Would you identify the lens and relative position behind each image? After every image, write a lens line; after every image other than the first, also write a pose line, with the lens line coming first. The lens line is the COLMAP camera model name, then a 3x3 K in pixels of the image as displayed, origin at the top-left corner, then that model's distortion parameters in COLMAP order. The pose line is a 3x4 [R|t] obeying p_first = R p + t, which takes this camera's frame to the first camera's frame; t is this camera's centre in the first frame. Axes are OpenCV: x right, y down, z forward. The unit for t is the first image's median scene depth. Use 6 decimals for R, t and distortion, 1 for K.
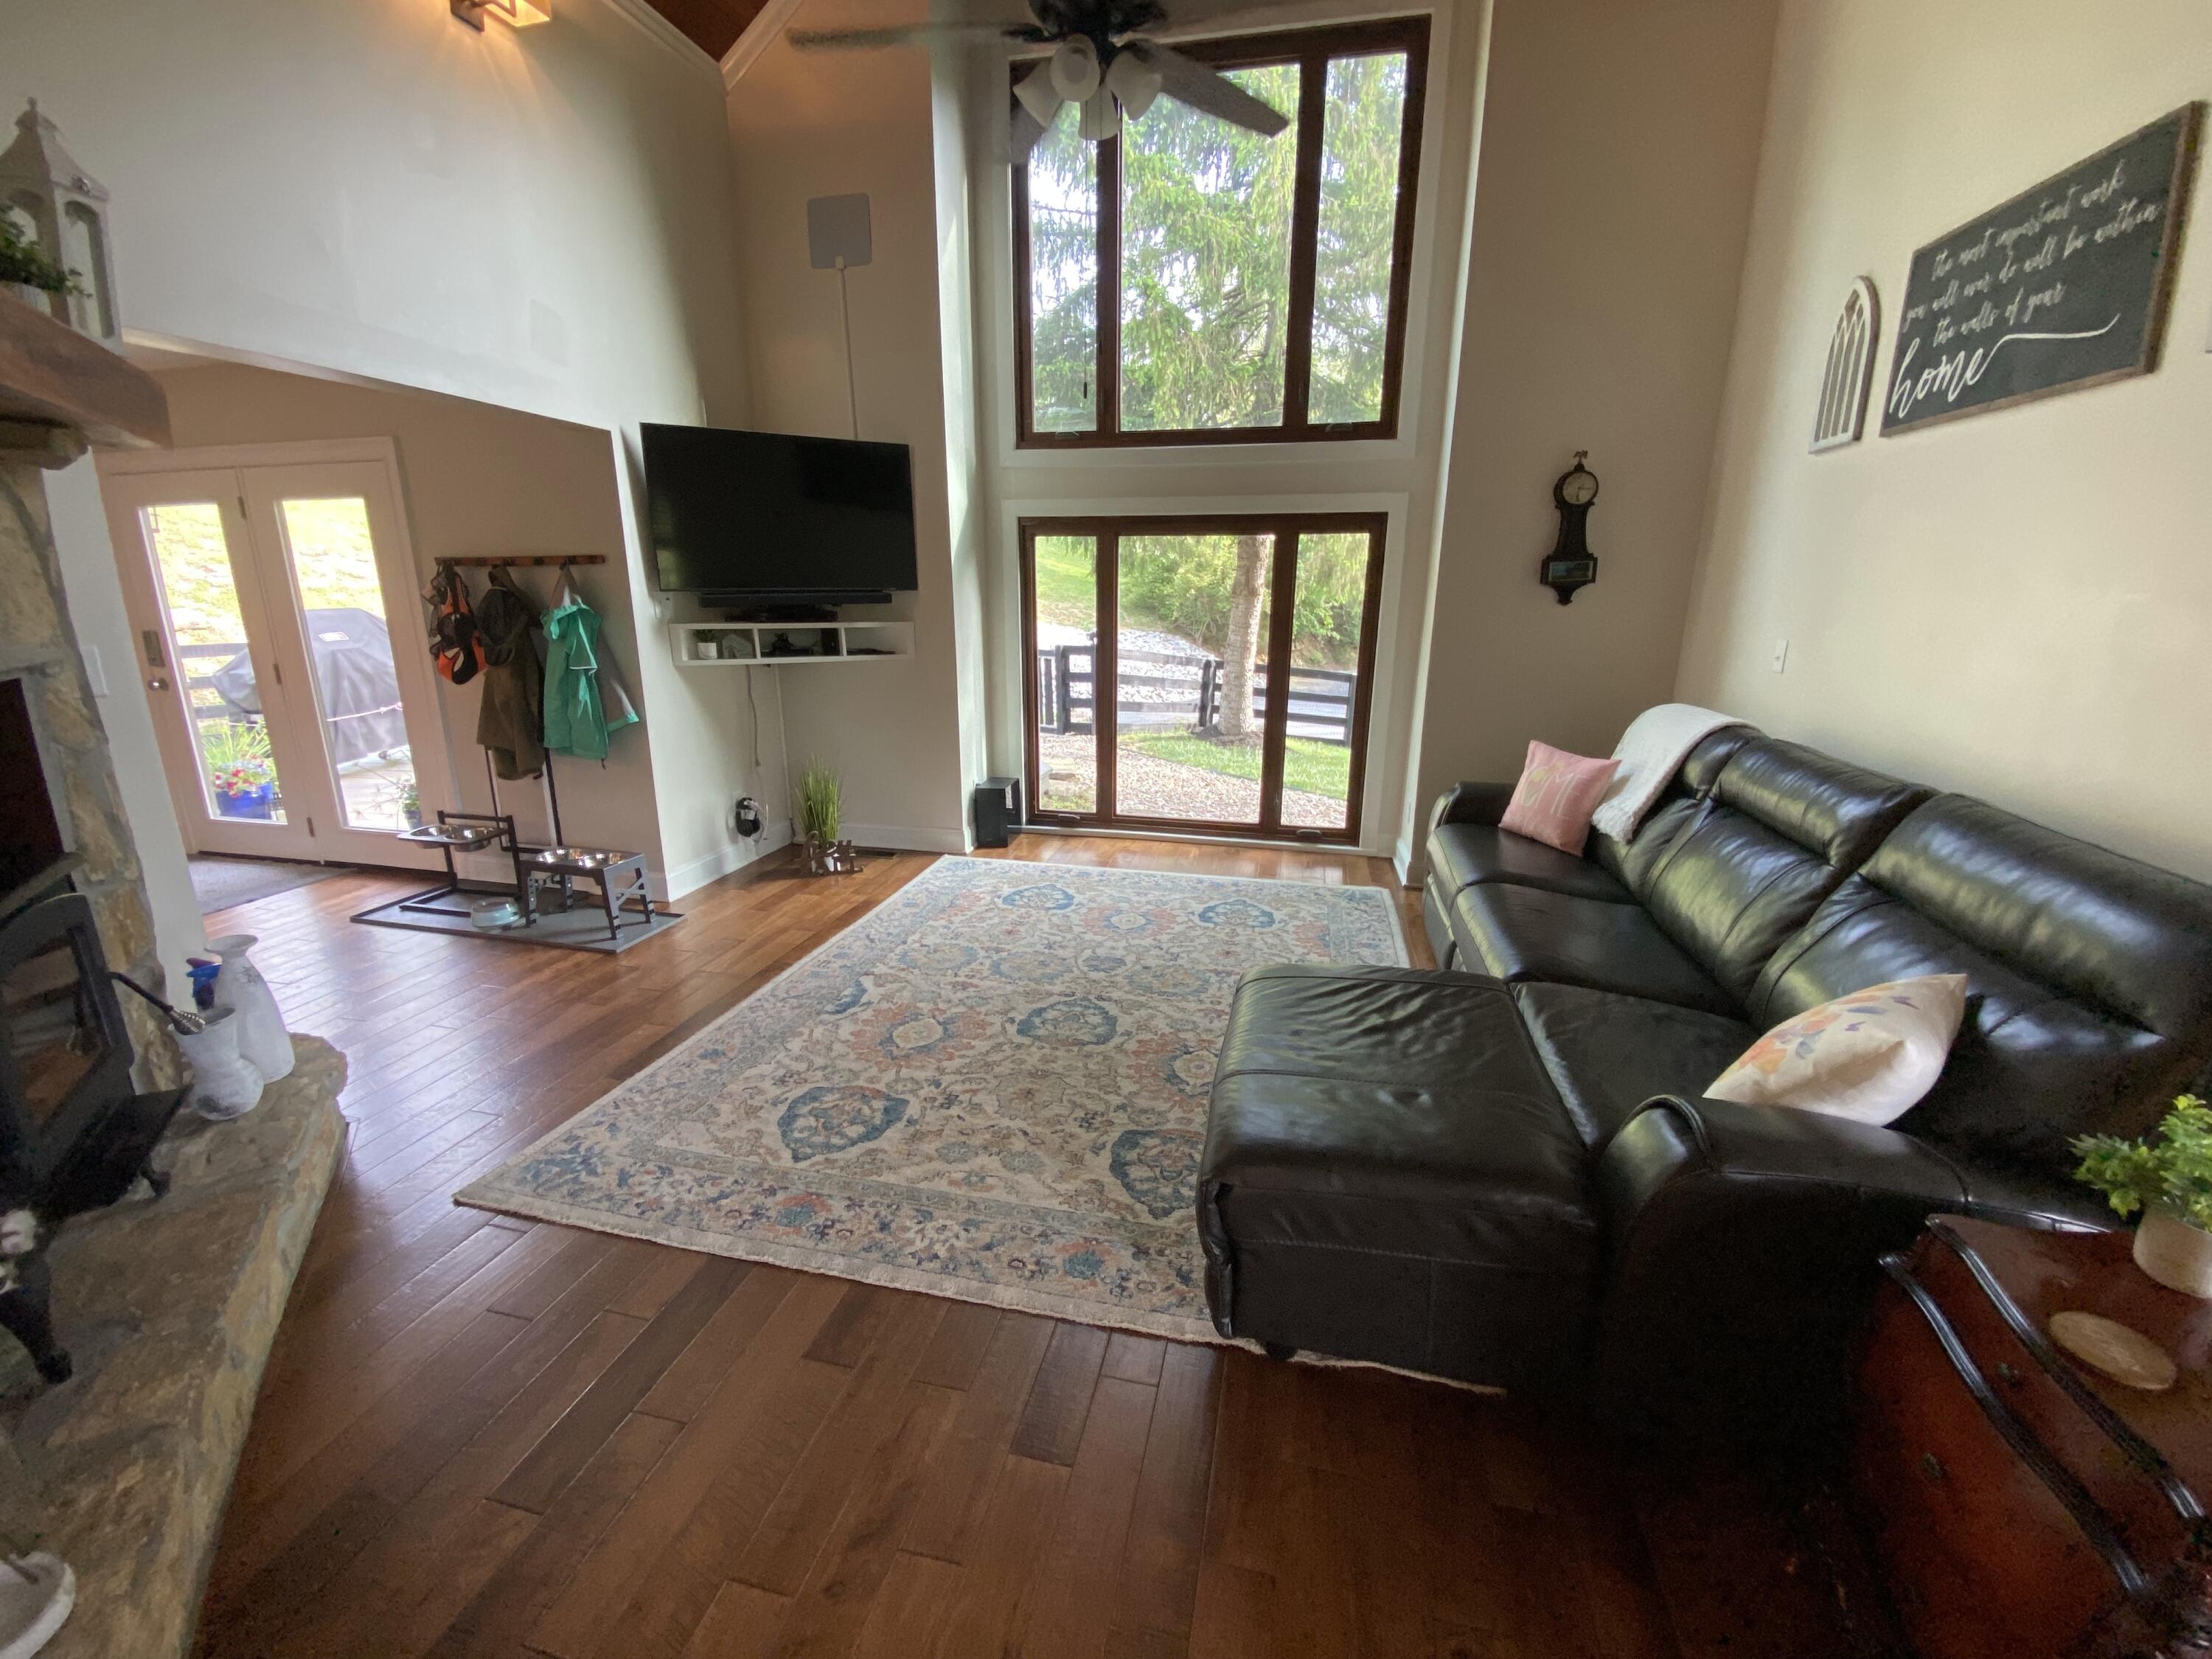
lens RADIAL K [[899.6, 0, 1109.9], [0, 899.6, 821.7], [0, 0, 1]] dist [0.034460, -0.028506]
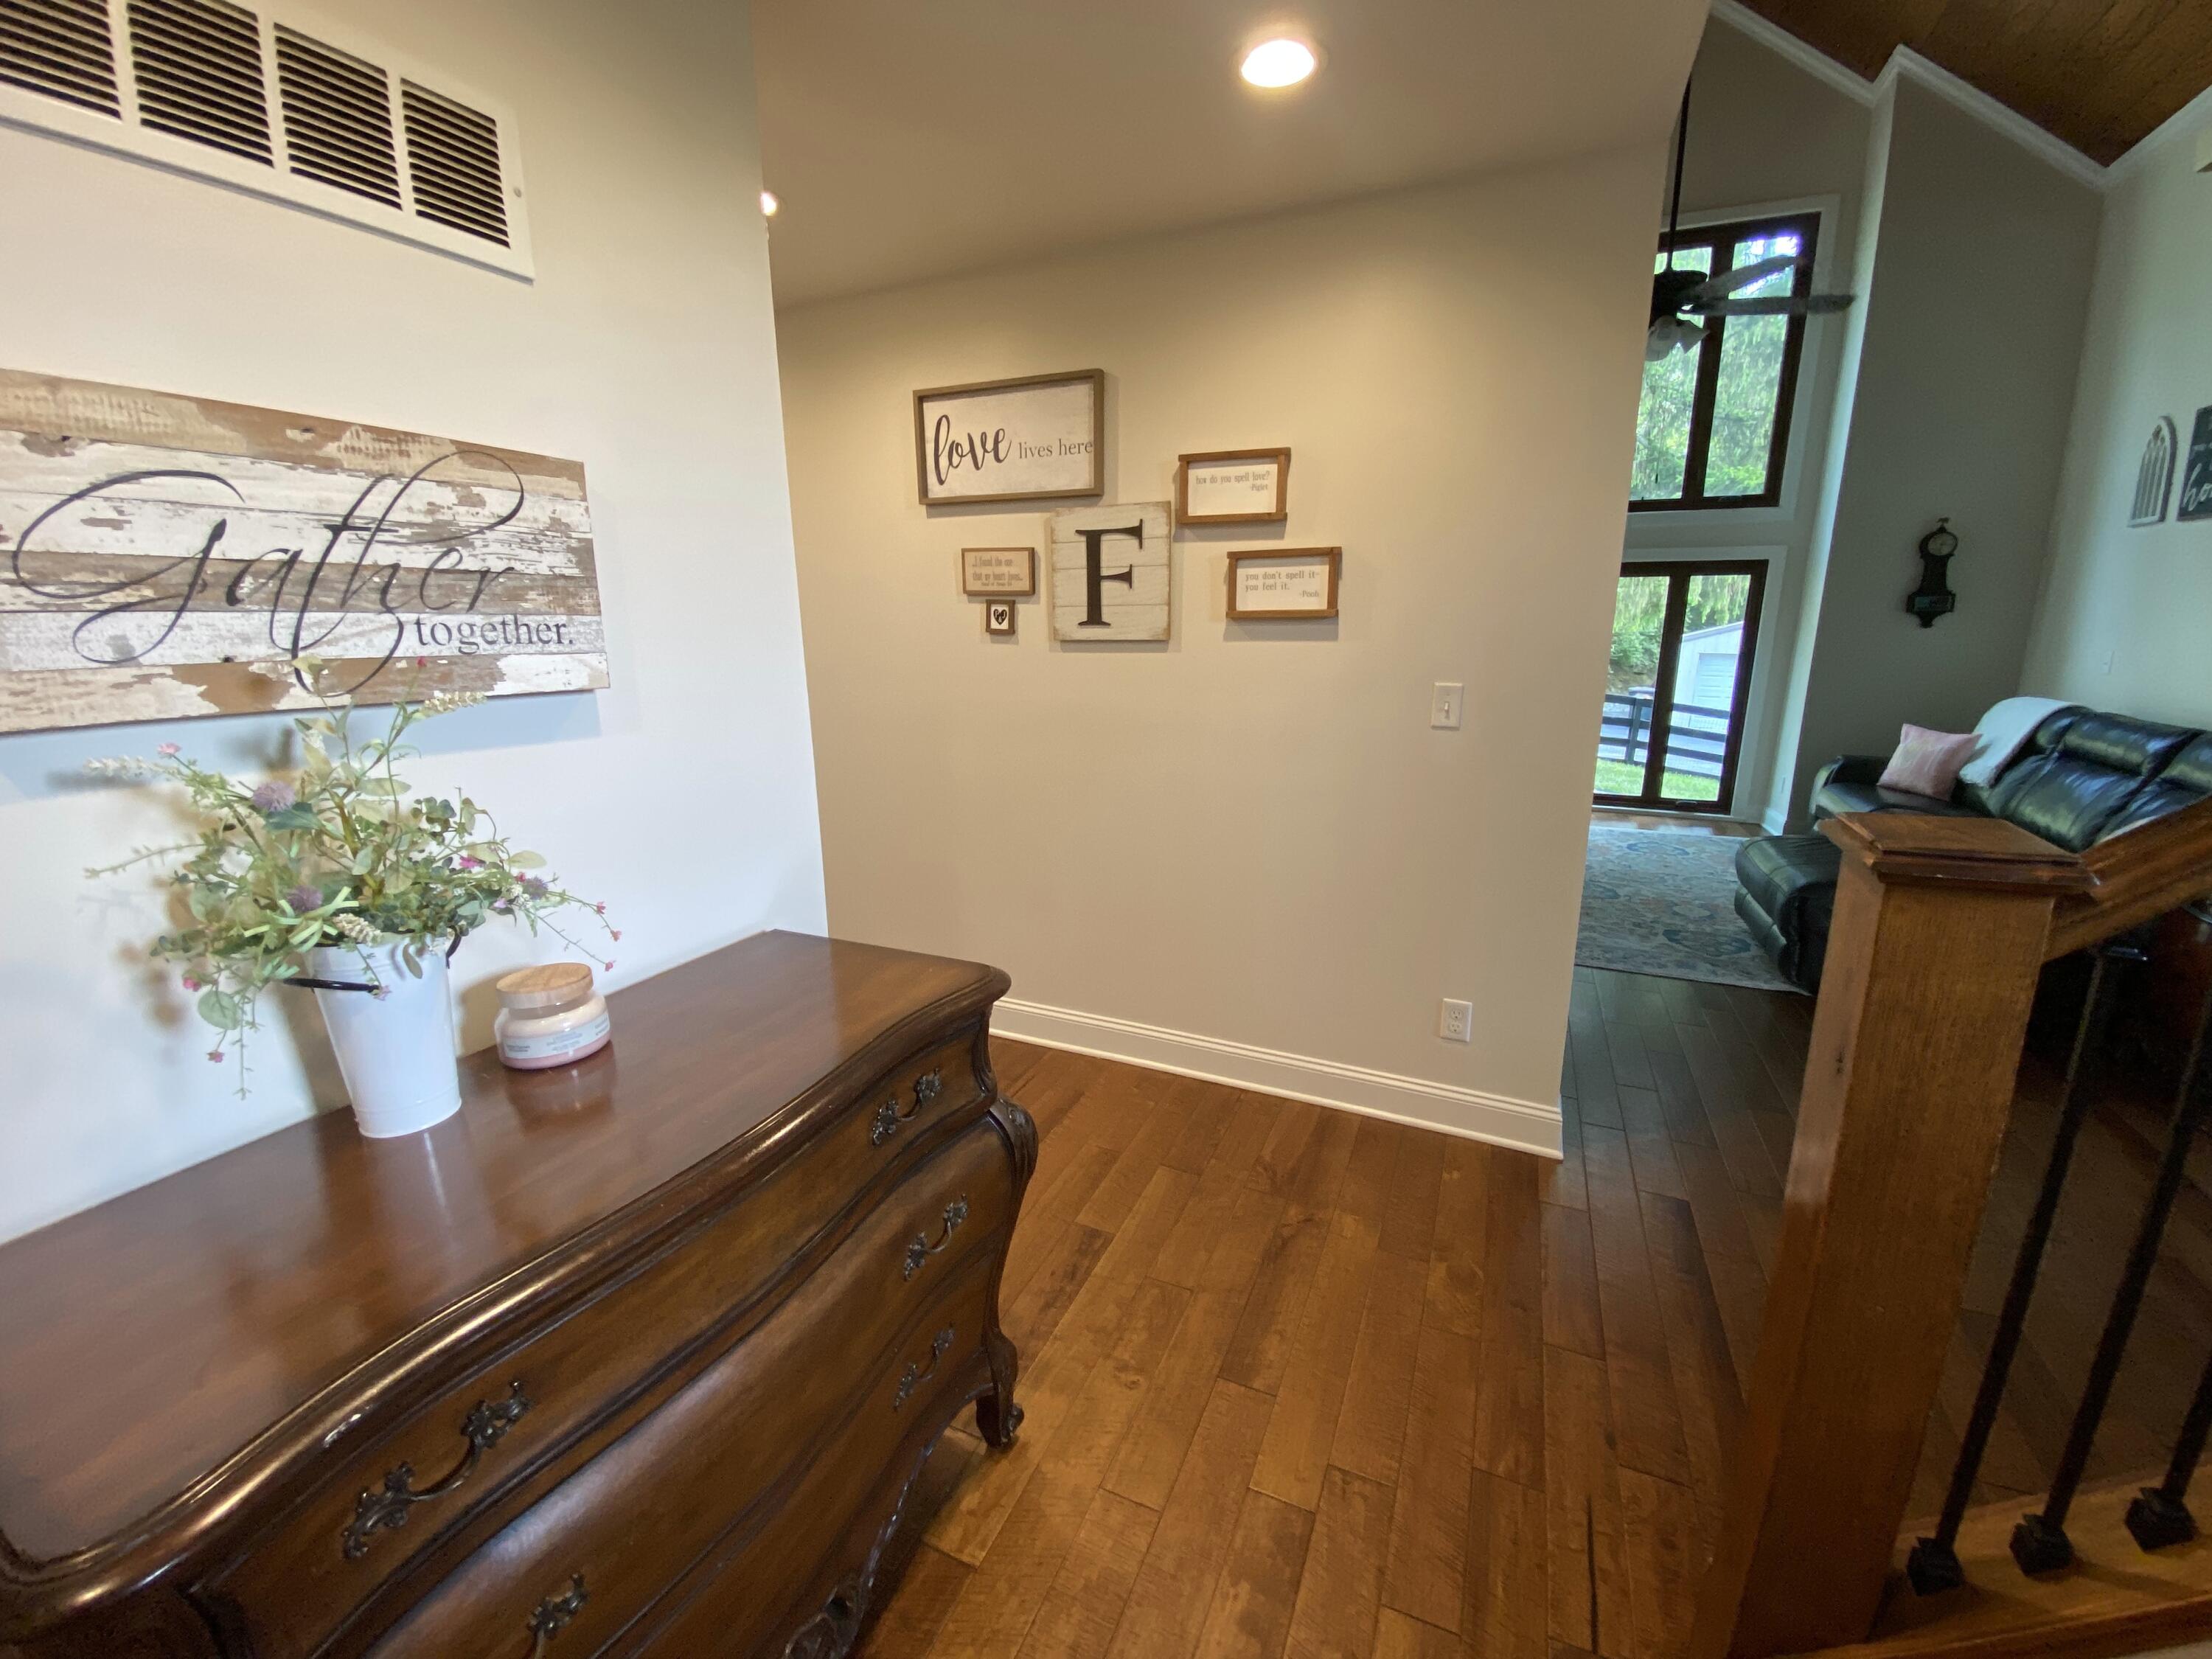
lens RADIAL K [[902.2, 0, 1113.2], [0, 902.2, 824.7], [0, 0, 1]] dist [0.013453, -0.016897]
pose [[0.979572, 0.034527, -0.198105, -0.483006], [-0.041037, 0.998741, -0.028849, 0.168047], [0.196860, 0.036389, 0.979756, -0.642502]]
